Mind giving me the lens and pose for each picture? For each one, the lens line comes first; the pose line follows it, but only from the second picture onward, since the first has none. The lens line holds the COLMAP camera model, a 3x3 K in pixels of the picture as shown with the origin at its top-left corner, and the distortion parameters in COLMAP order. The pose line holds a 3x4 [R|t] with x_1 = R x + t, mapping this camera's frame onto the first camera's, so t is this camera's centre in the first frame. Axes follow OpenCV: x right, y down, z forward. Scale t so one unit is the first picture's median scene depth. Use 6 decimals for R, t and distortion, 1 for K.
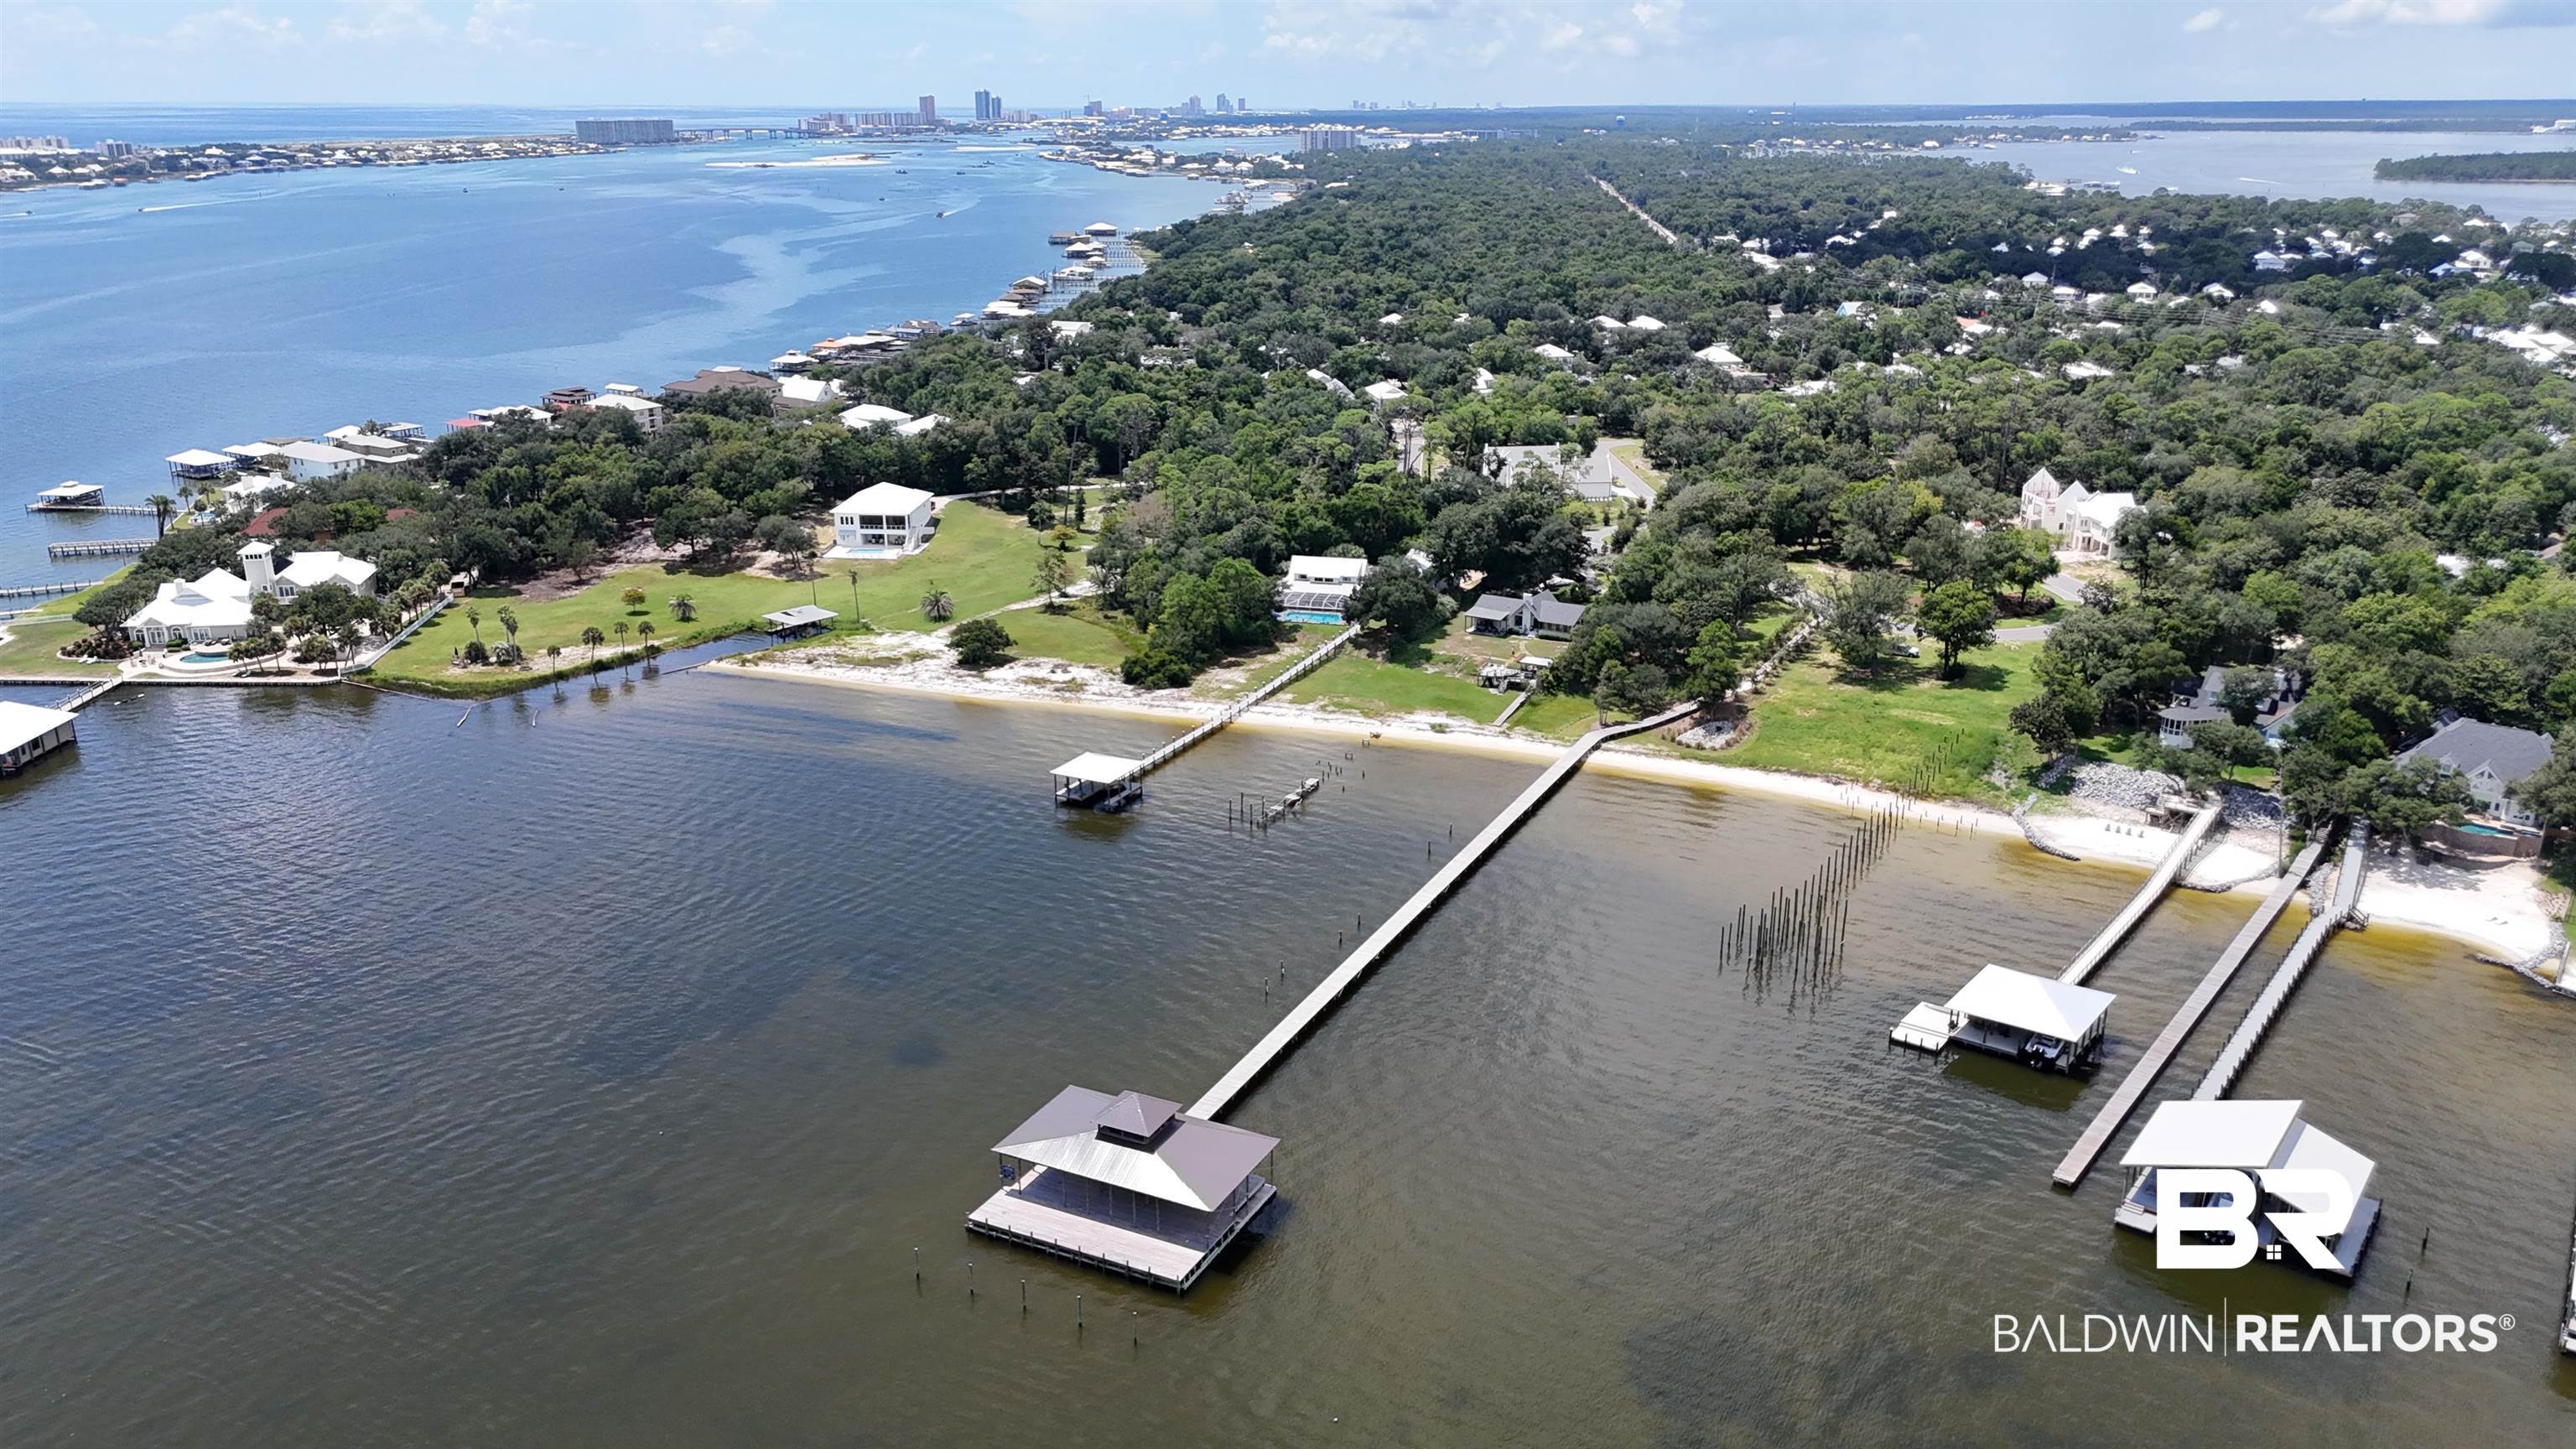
lens RADIAL K [[1911.4, 0, 1290.5], [0, 1911.4, 744.4], [0, 0, 1]] dist [0.060731, -0.051028]
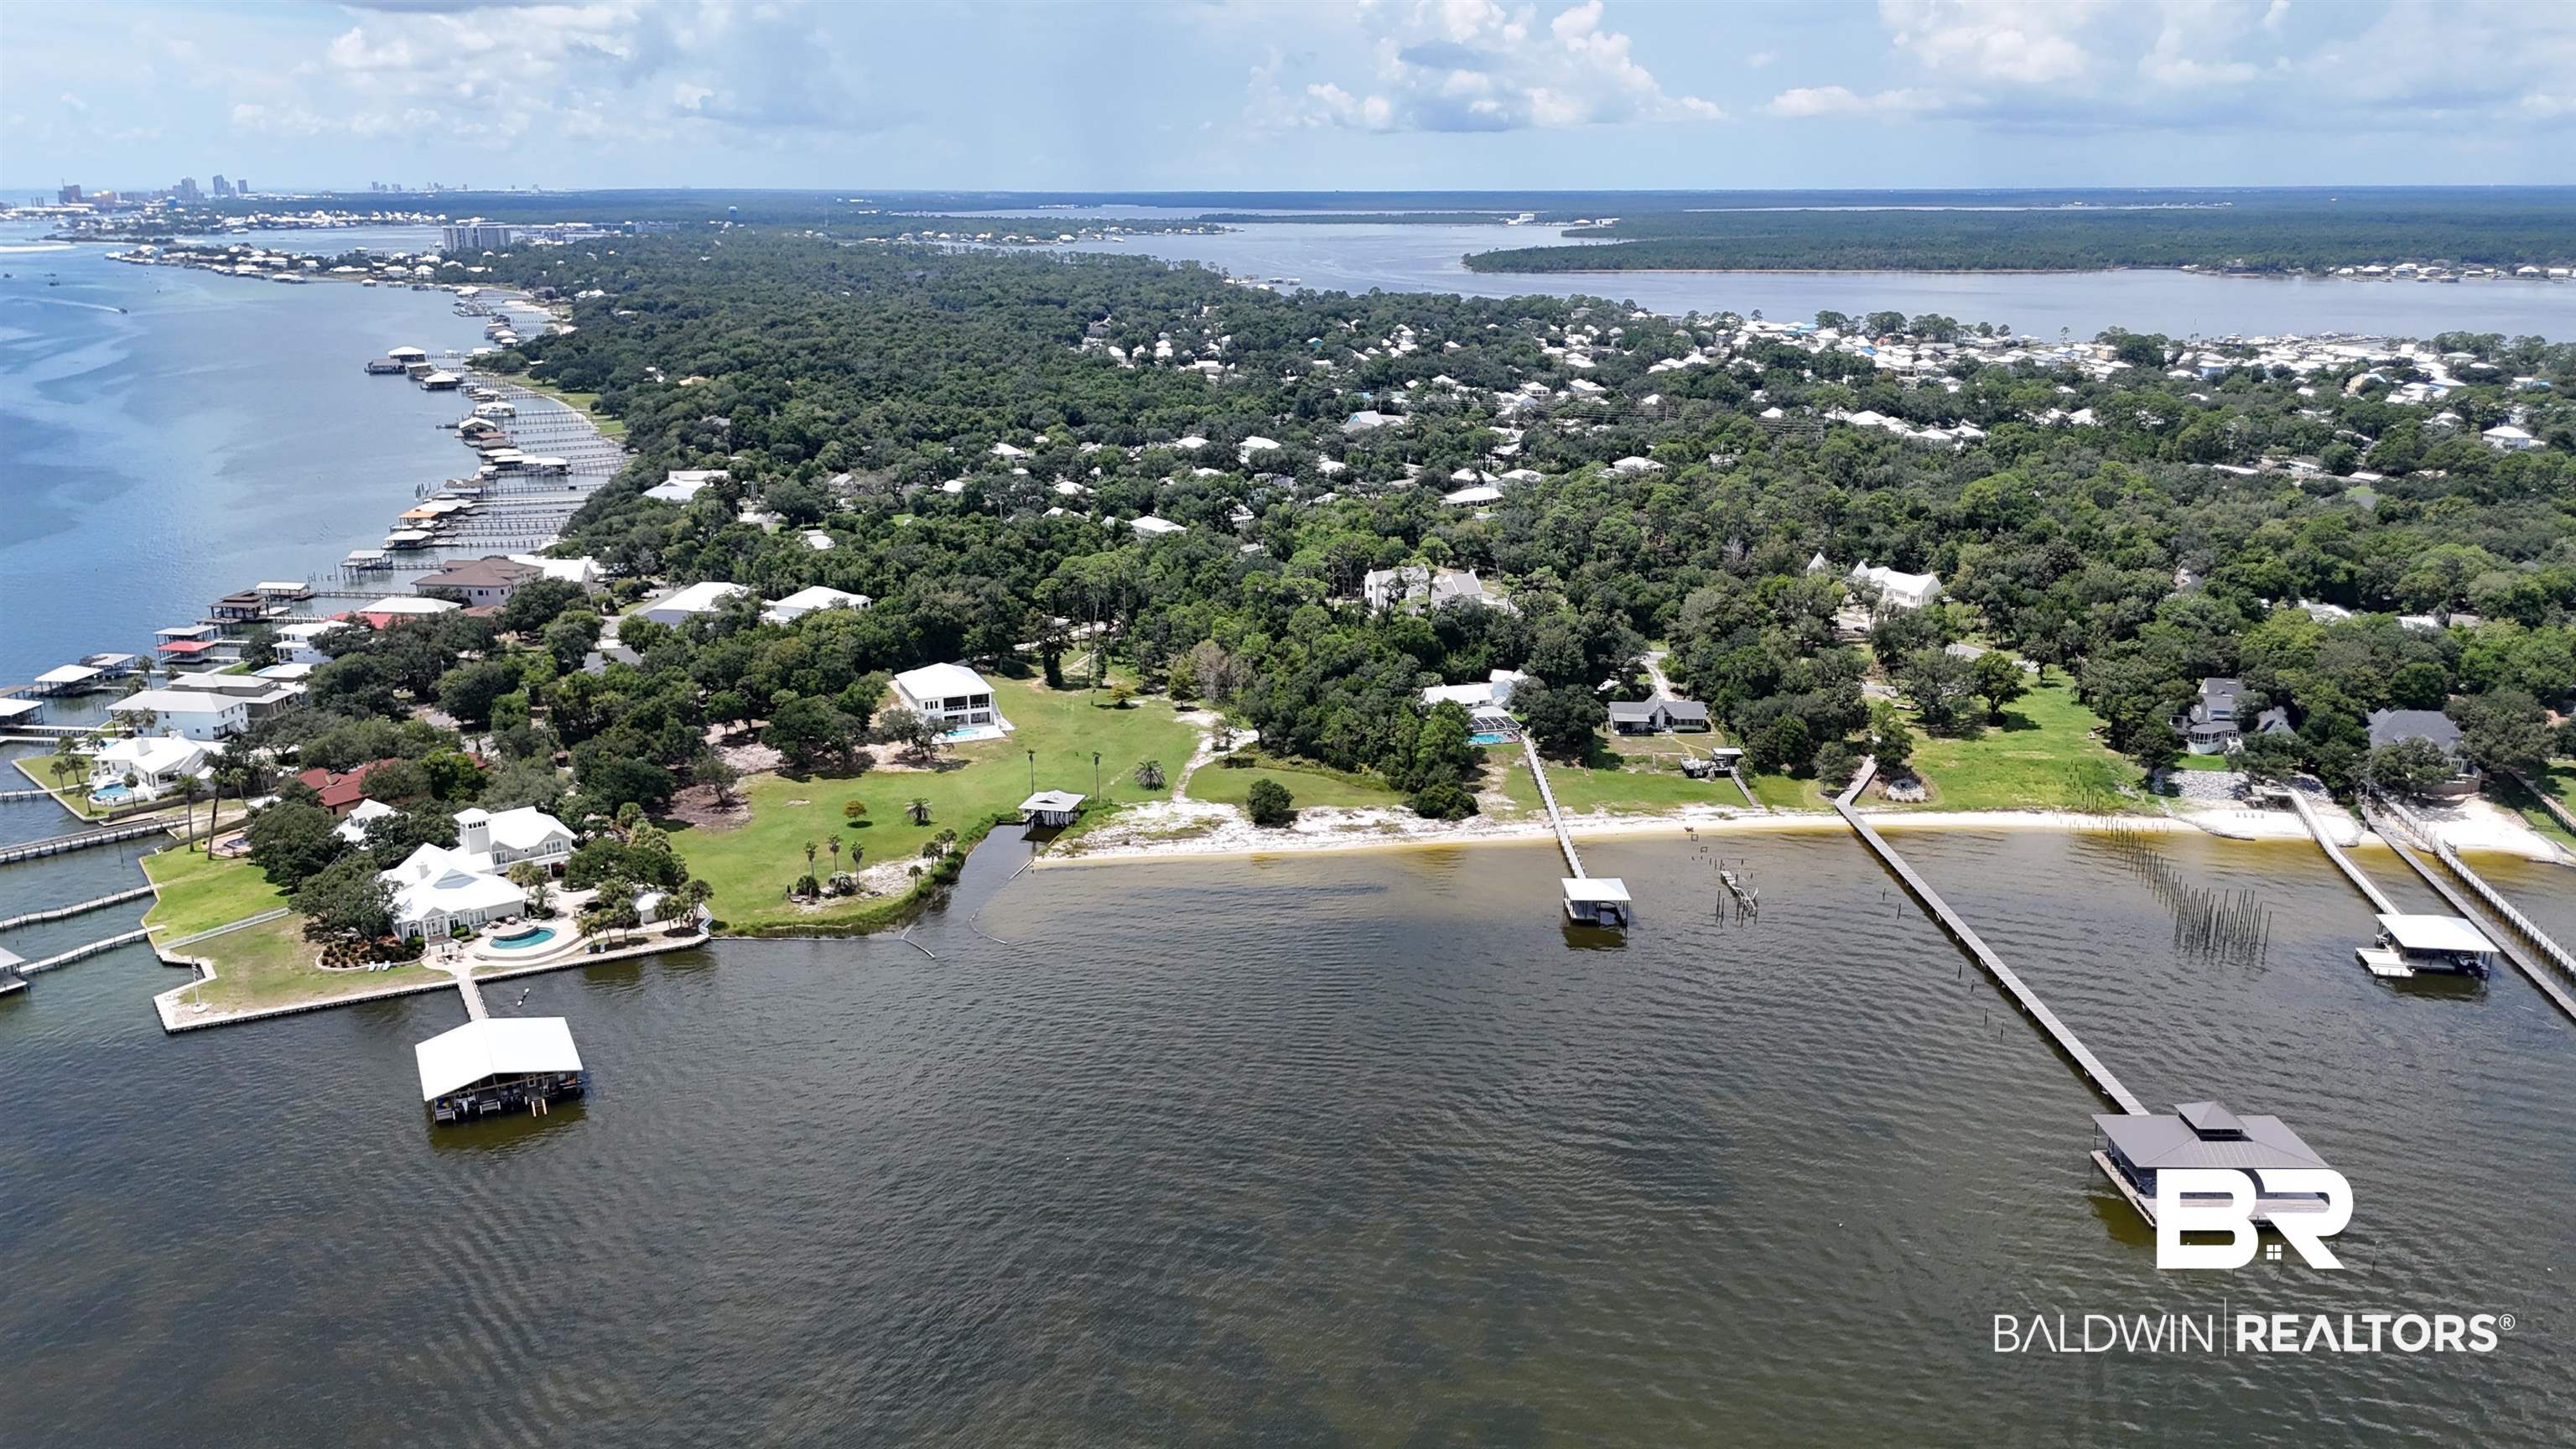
lens RADIAL K [[1911.4, 0, 1300.6], [0, 1911.4, 717.7], [0, 0, 1]] dist [0.060731, -0.051028]
pose [[0.890084, -0.123010, 0.438883, -0.580459], [0.145665, 0.989167, -0.018174, -0.073646], [-0.431893, 0.080106, 0.898360, 0.013987]]
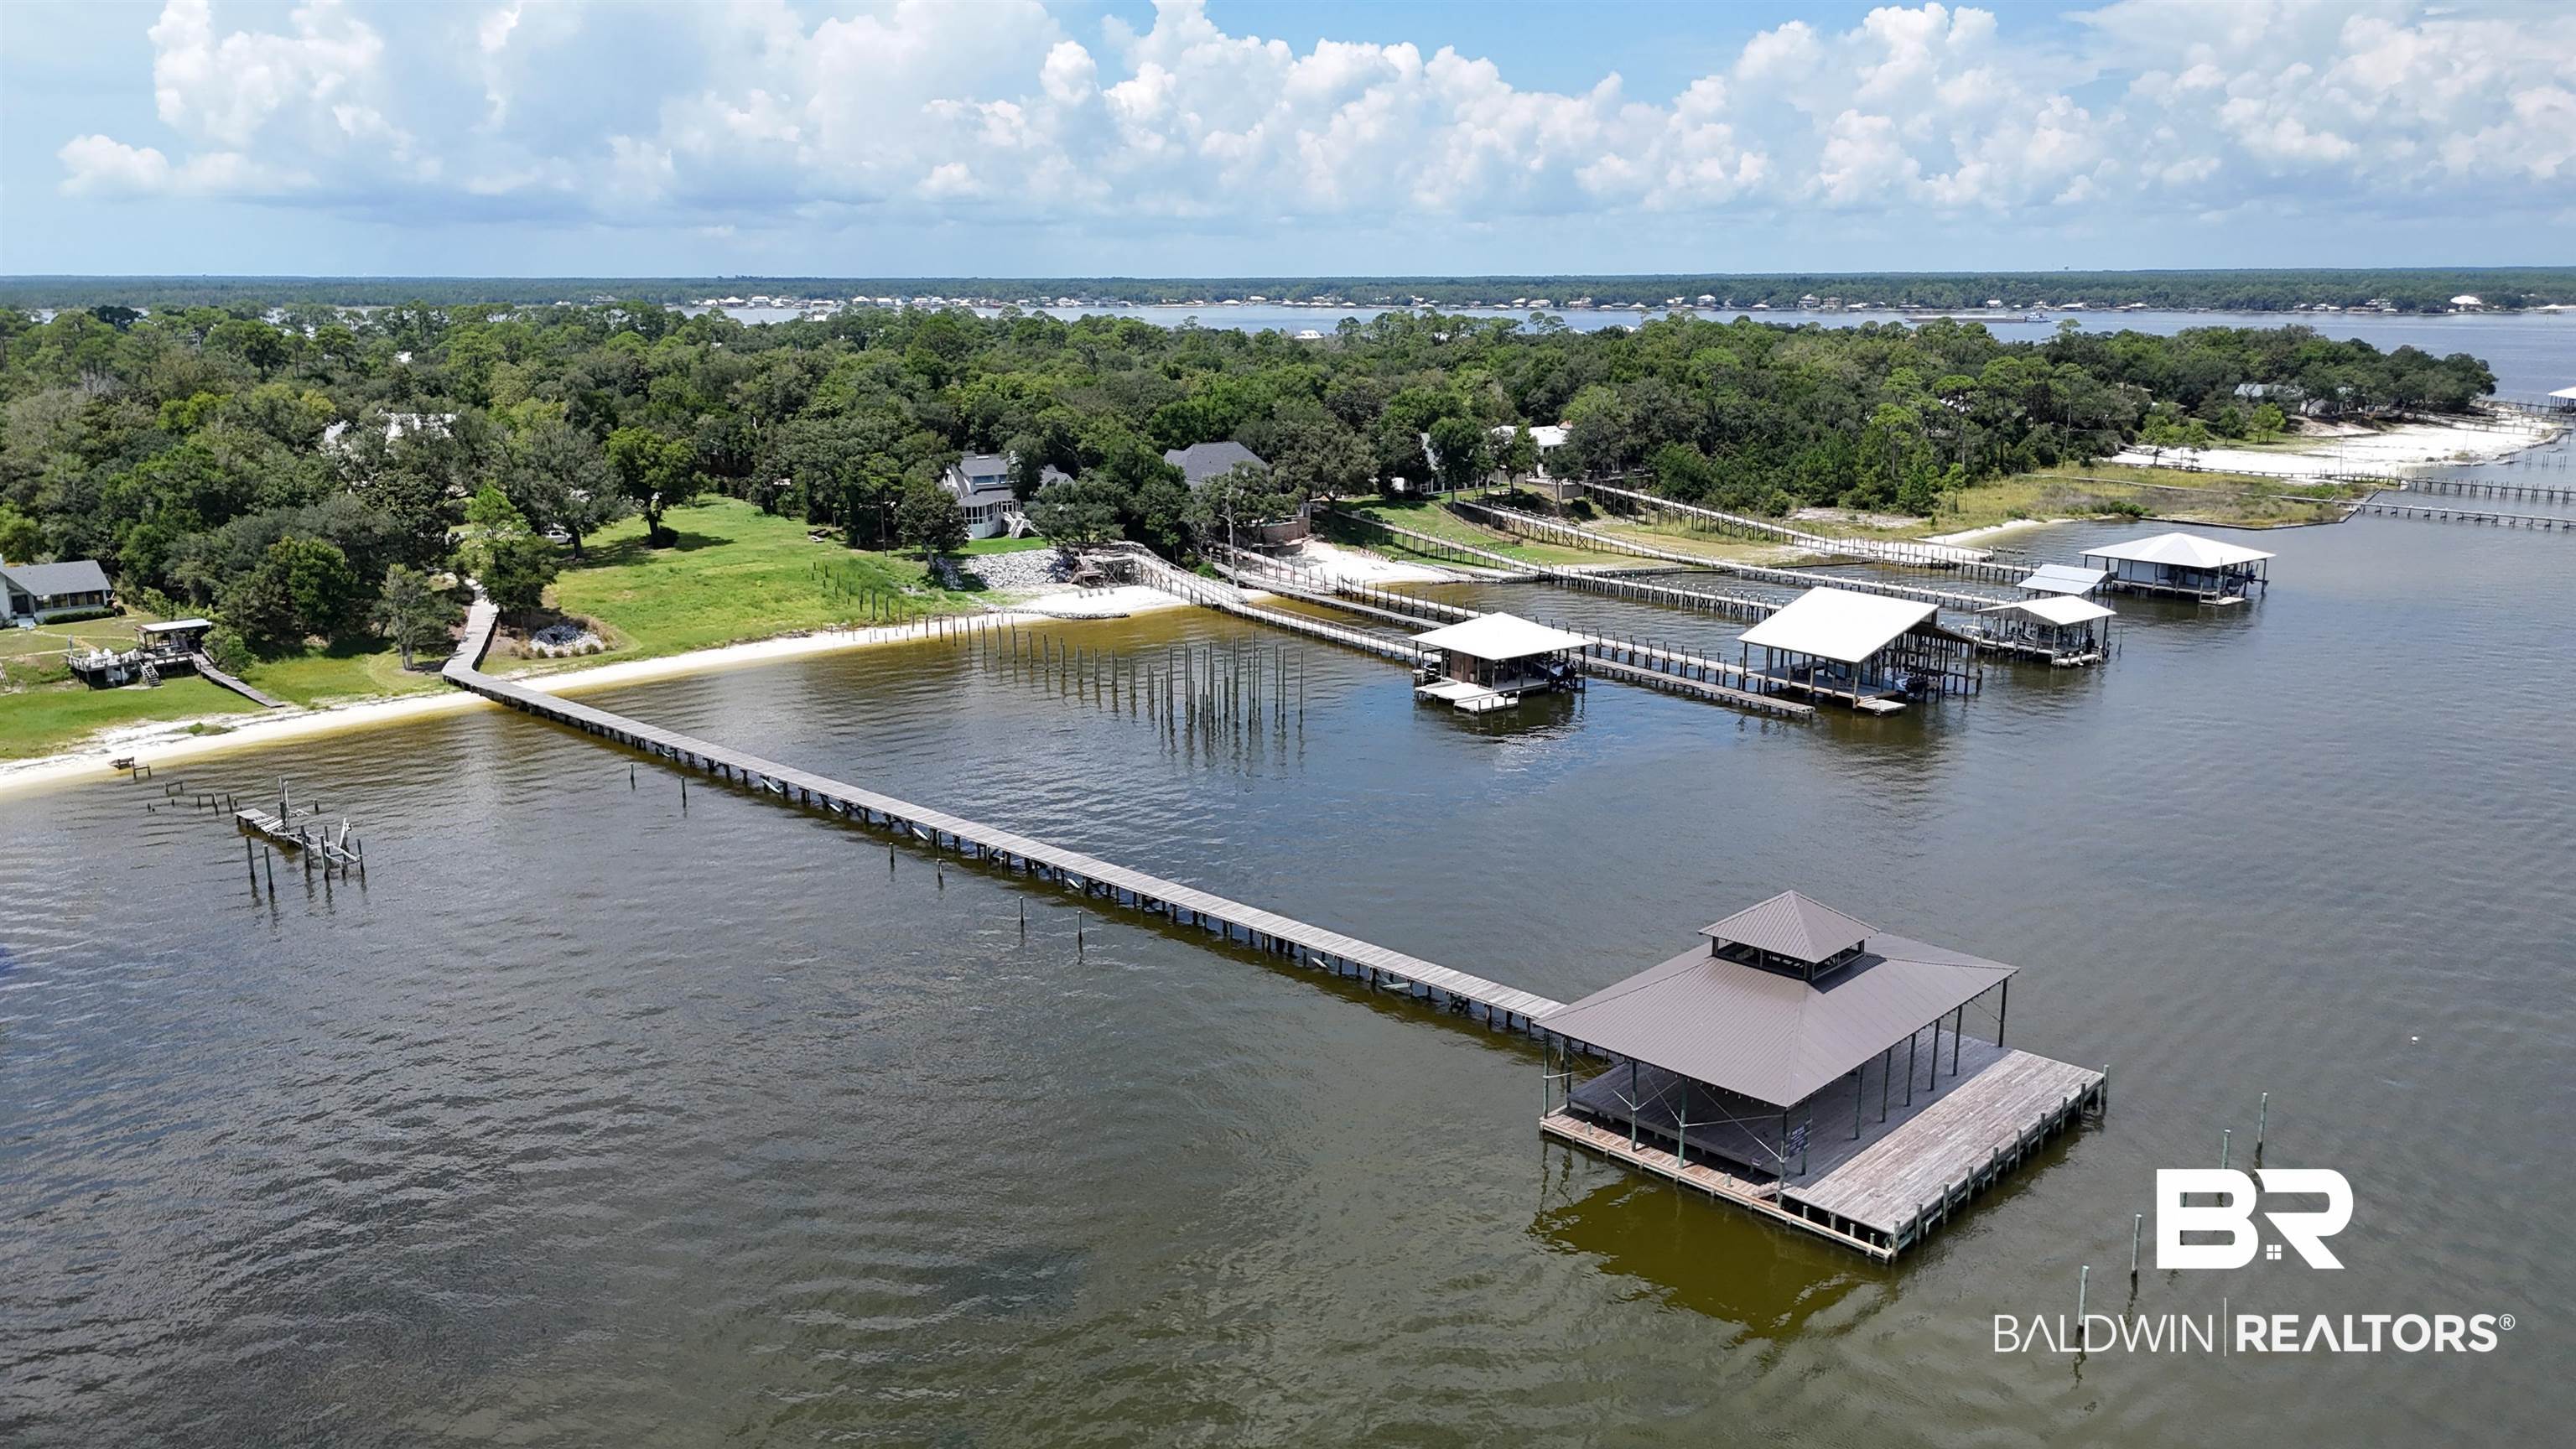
lens RADIAL K [[1911.4, 0, 1294.6], [0, 1911.4, 730.4], [0, 0, 1]] dist [0.060731, -0.051028]
pose [[0.302221, -0.222248, 0.926967, -0.288988], [0.307408, 0.943210, 0.125918, 0.015202], [-0.902310, 0.246902, 0.353379, 0.439690]]
